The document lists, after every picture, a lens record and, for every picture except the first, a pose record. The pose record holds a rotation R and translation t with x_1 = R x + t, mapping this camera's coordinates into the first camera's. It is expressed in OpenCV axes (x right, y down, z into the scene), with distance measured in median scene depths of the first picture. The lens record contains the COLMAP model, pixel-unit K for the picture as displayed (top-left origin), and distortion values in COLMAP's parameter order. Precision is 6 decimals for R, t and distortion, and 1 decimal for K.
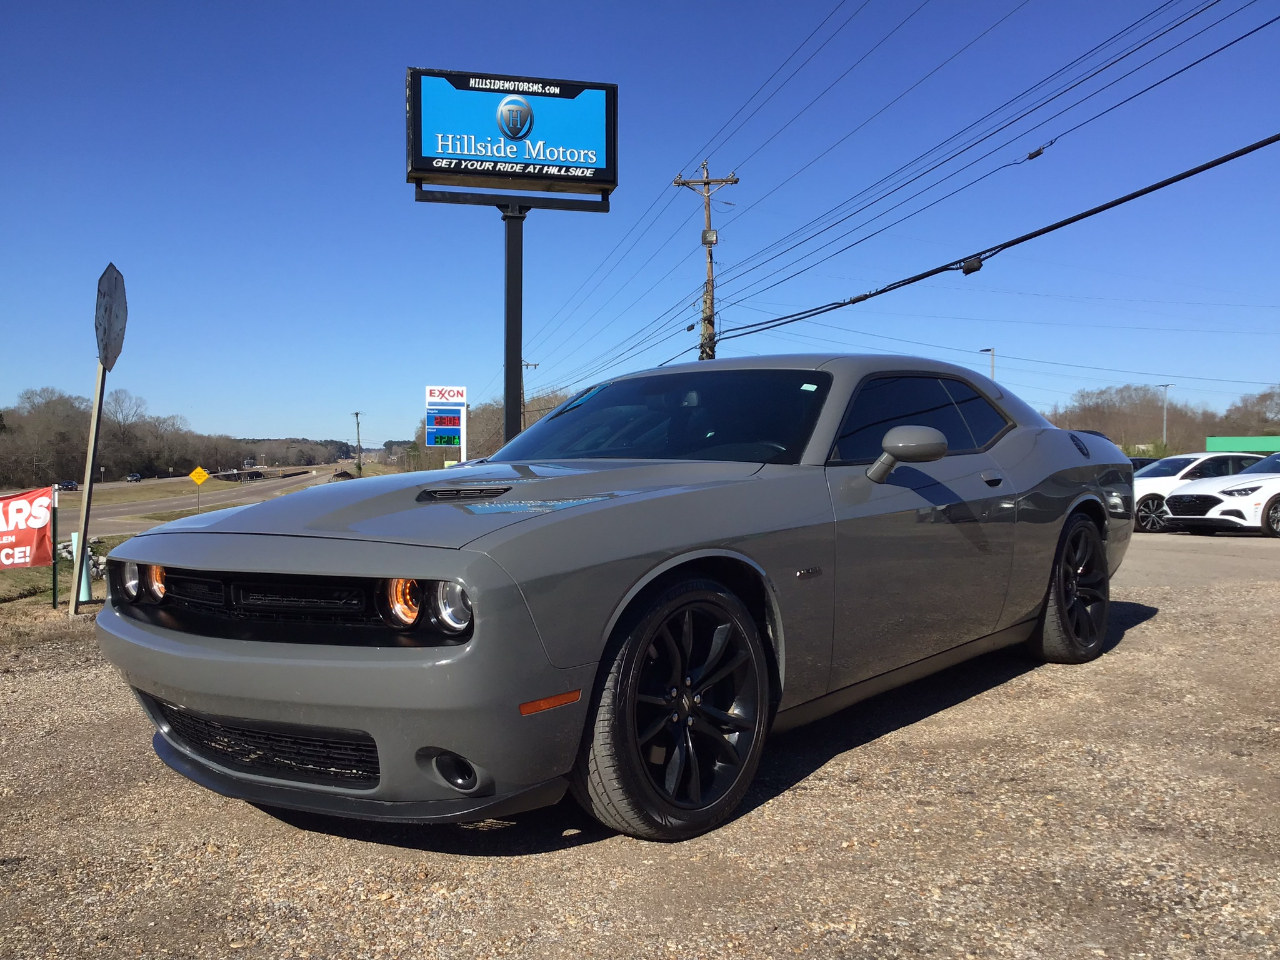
lens RADIAL K [[1160.8, 0, 640.0], [0, 1160.8, 480.0], [0, 0, 1]] dist [0.128337, -0.238259]
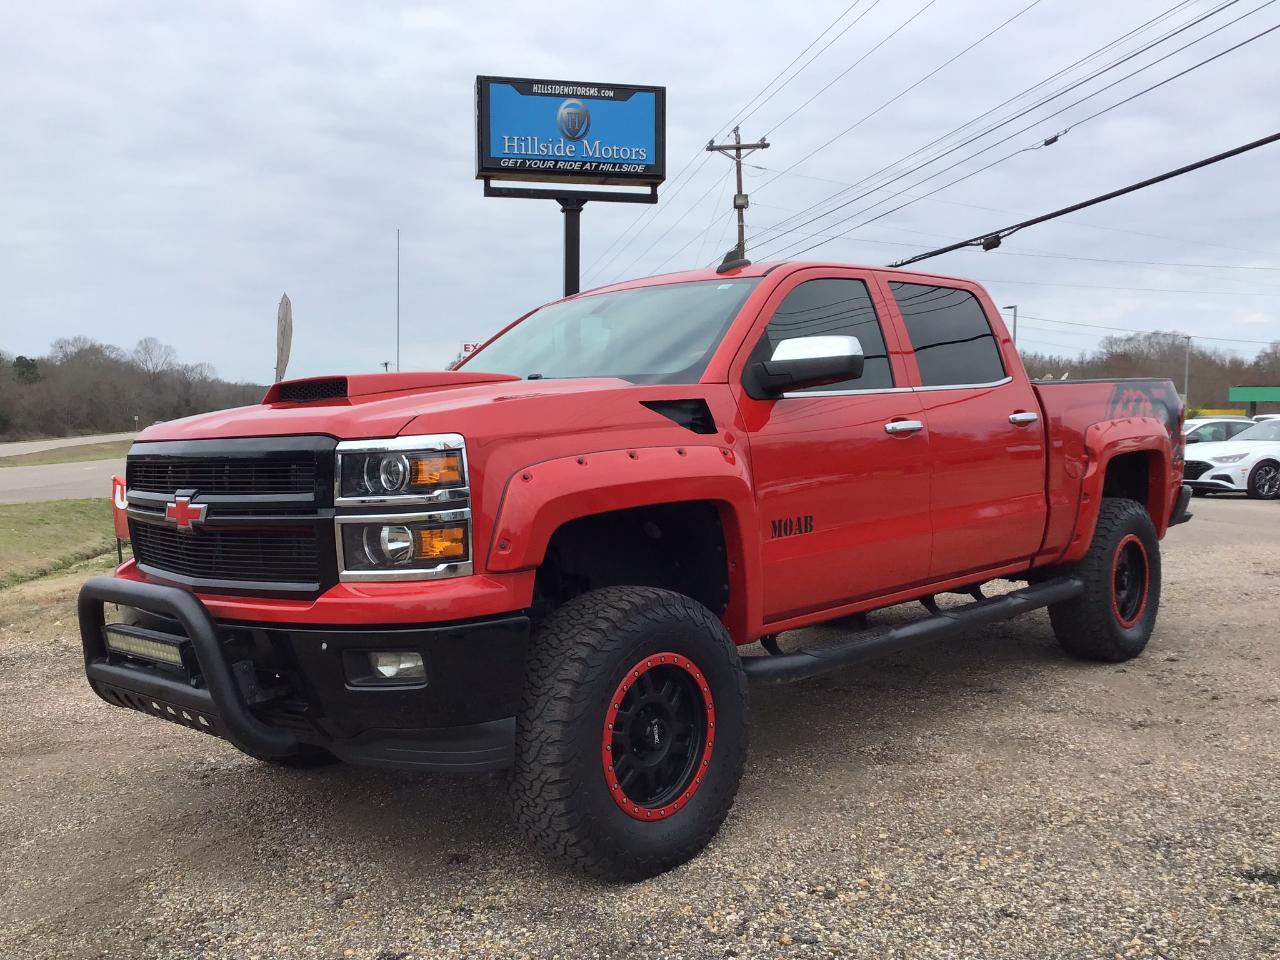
lens RADIAL K [[1160.8, 0, 640.0], [0, 1160.8, 480.0], [0, 0, 1]] dist [0.128337, -0.238259]
pose [[0.999801, -0.000541, -0.019948, -0.022182], [0.001450, 0.998958, 0.045623, -0.020294], [0.019902, -0.045643, 0.998760, -0.115392]]
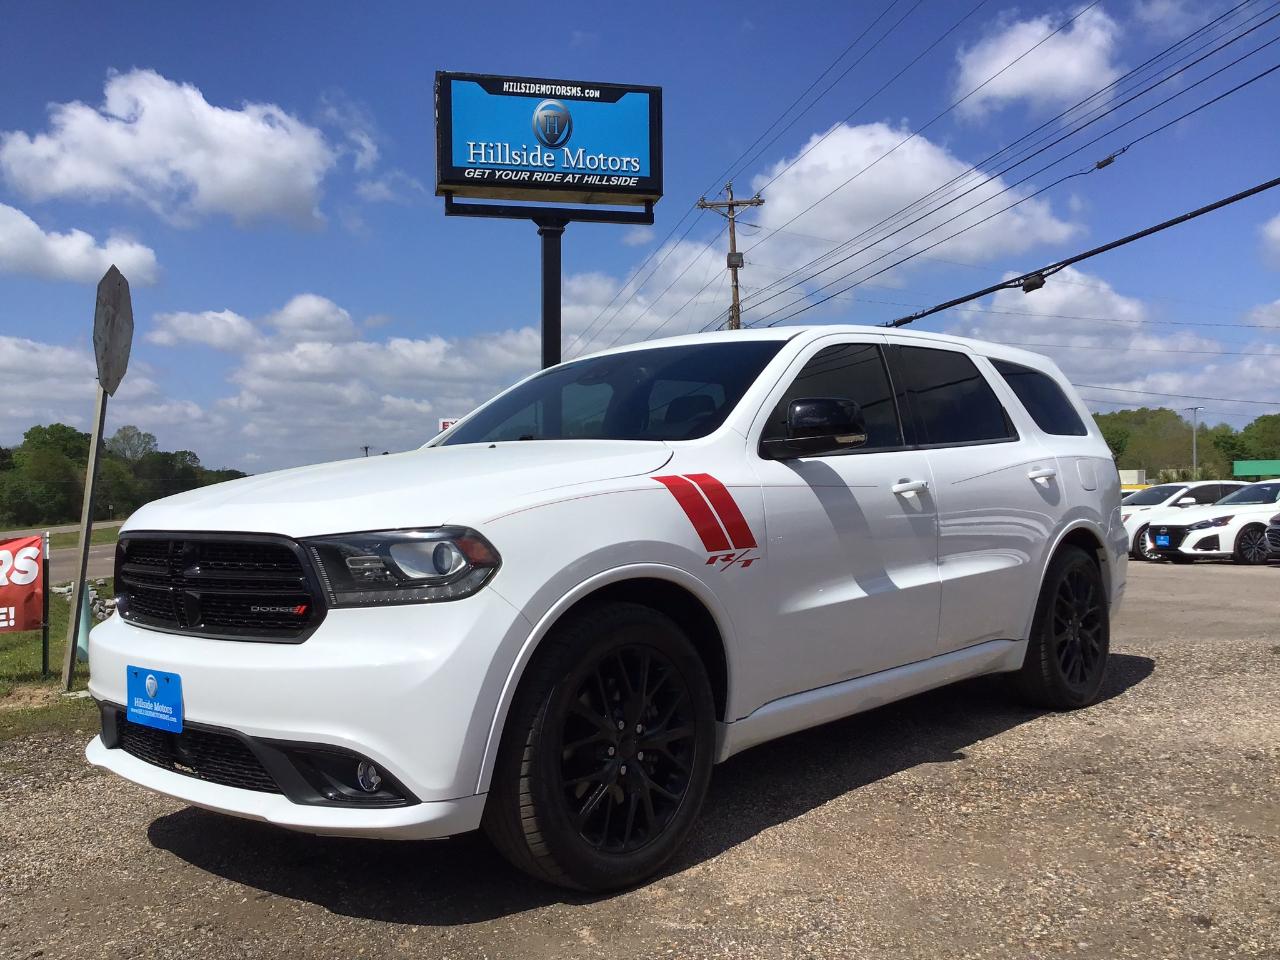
lens RADIAL K [[1160.8, 0, 640.0], [0, 1160.8, 480.0], [0, 0, 1]] dist [0.128337, -0.238259]
pose [[0.999872, -0.013839, -0.008078, -0.033545], [0.013618, 0.999549, -0.026758, -0.002064], [0.008445, 0.026645, 0.999609, 0.082913]]
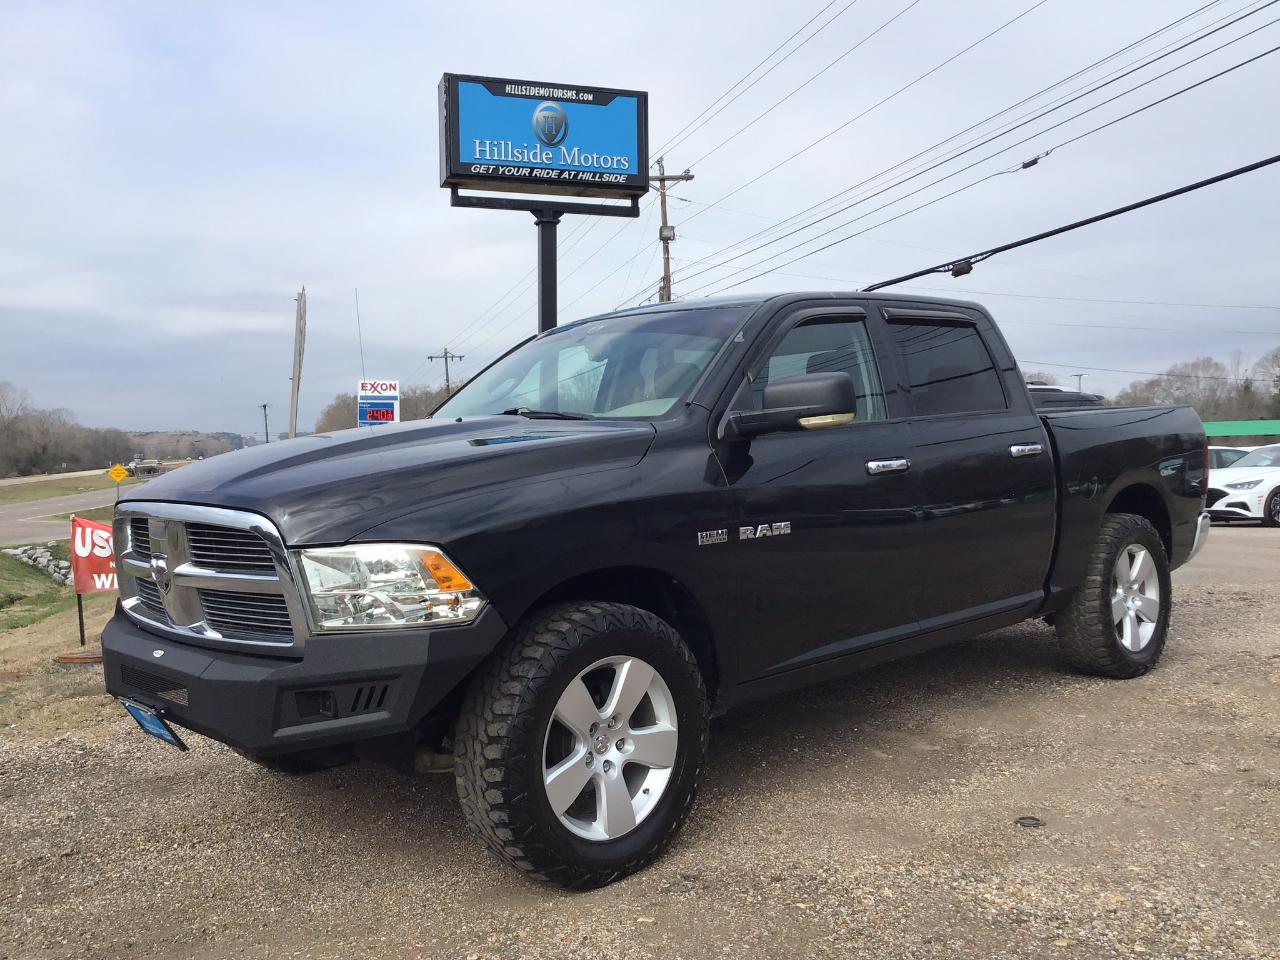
lens RADIAL K [[1160.8, 0, 640.0], [0, 1160.8, 480.0], [0, 0, 1]] dist [0.128337, -0.238259]
pose [[0.996572, -0.013094, 0.081690, -0.115517], [0.012320, 0.999874, 0.009970, -0.011409], [-0.081810, -0.008929, 0.996608, -0.015094]]
